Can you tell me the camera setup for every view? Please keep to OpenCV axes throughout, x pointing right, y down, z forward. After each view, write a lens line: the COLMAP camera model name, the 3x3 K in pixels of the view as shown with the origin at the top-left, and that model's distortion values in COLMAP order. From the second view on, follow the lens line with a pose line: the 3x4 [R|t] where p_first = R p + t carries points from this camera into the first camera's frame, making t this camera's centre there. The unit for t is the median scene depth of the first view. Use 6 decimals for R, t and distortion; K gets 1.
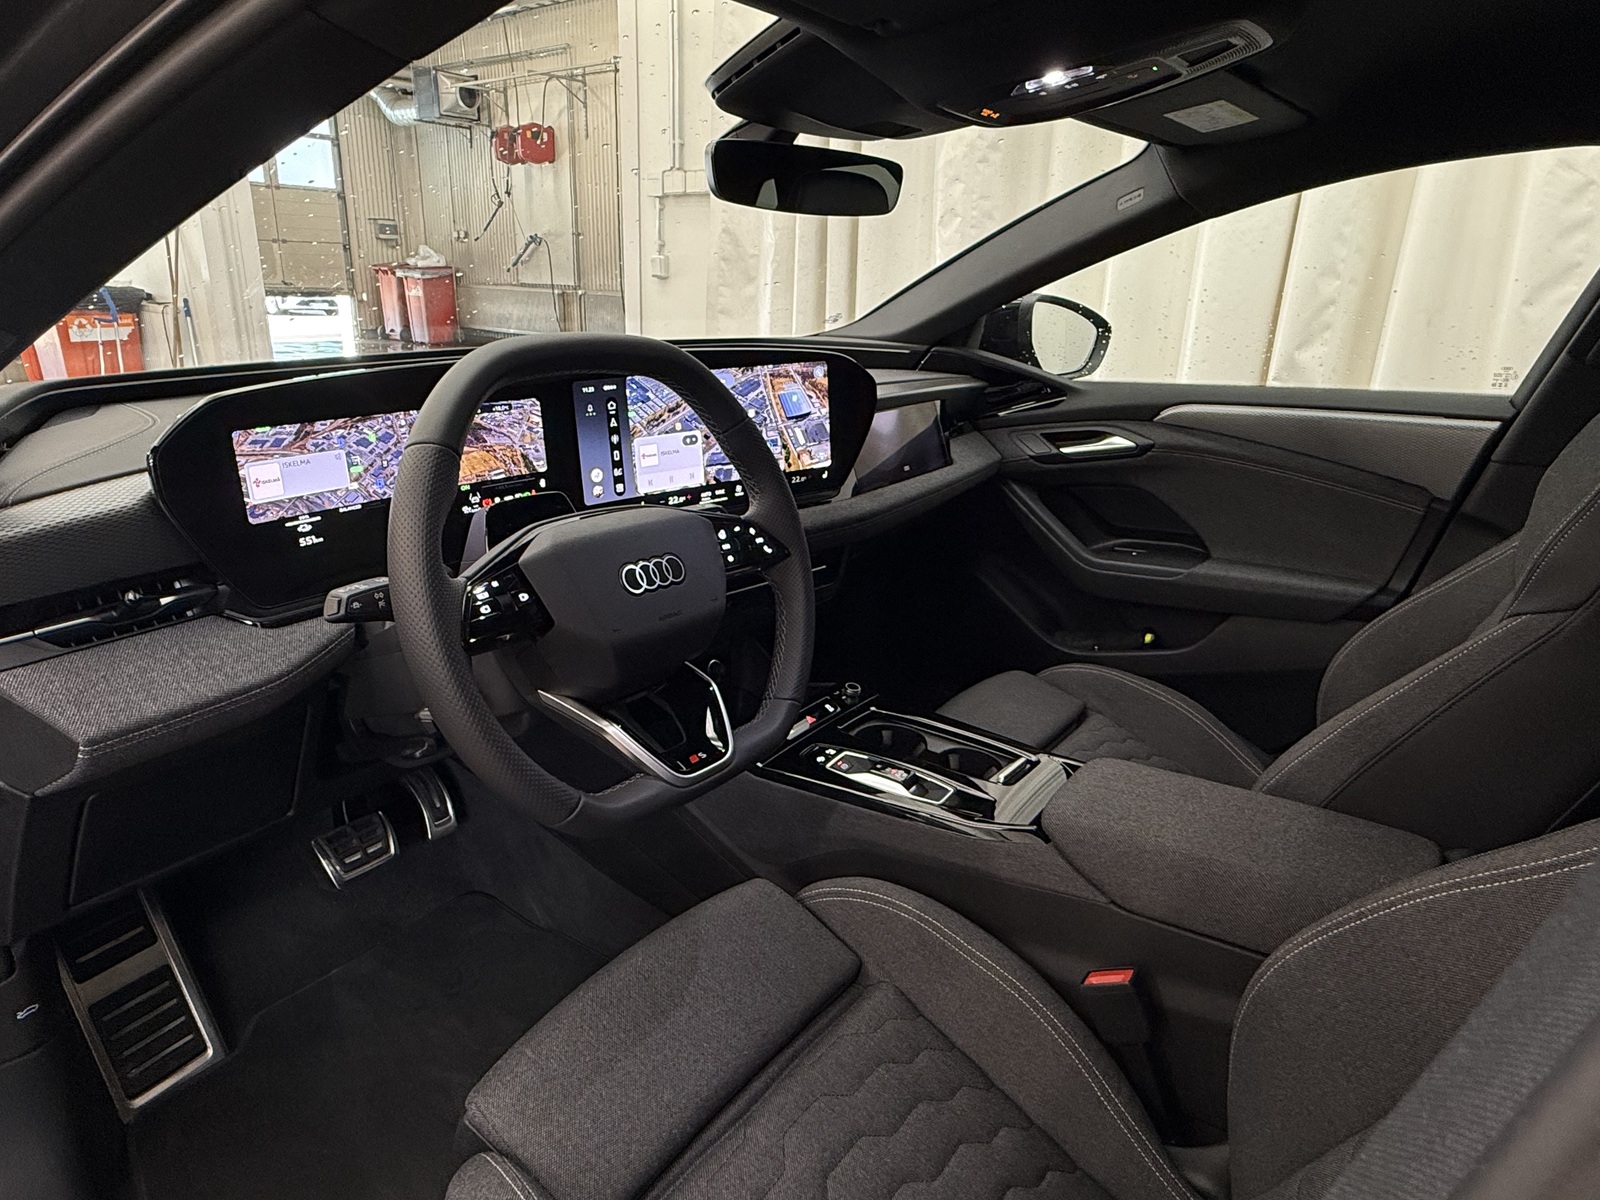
lens RADIAL K [[972.2, 0, 791.2], [0, 972.2, 600.5], [0, 0, 1]] dist [0.053602, -0.055843]
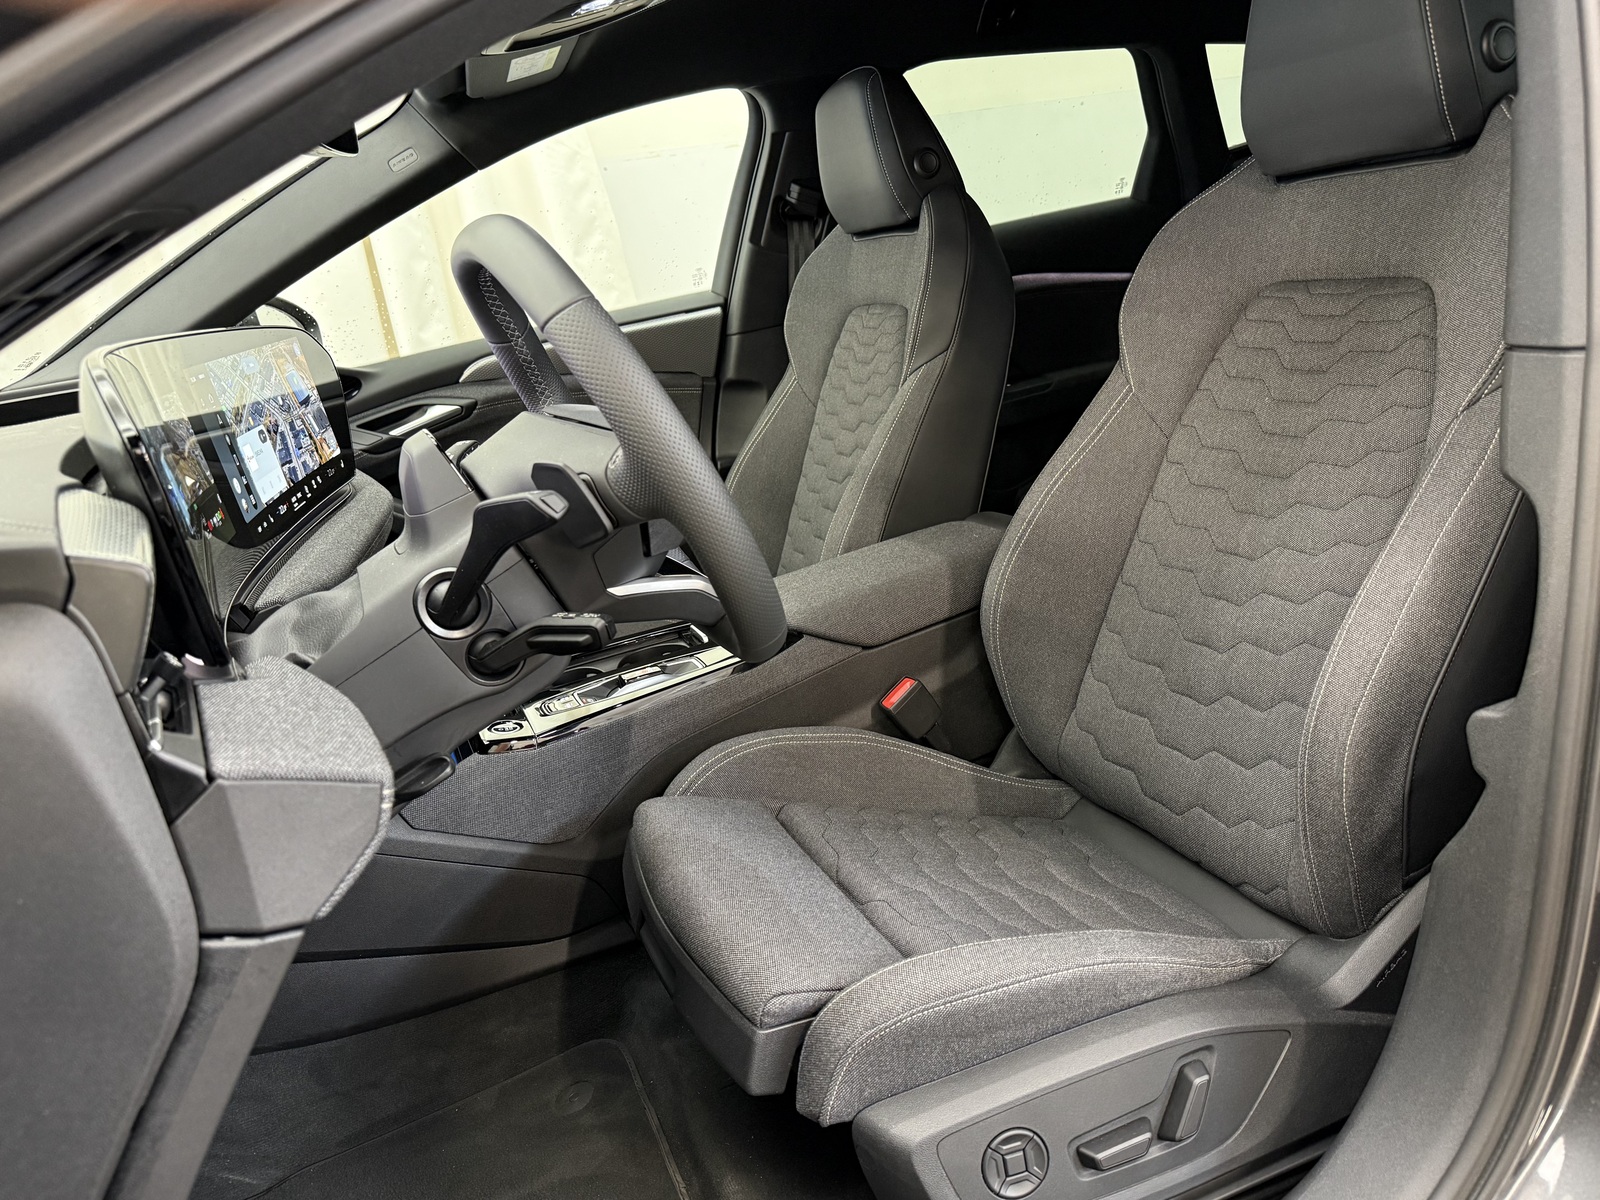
lens RADIAL K [[1175.4, 0, 800.0], [0, 1175.4, 600.0], [0, 0, 1]] dist [0.045494, -0.000222]
pose [[0.501151, -0.346803, 0.792828, -0.649539], [0.430753, 0.894585, 0.119033, 0.028512], [-0.750533, 0.281859, 0.597708, 0.107853]]
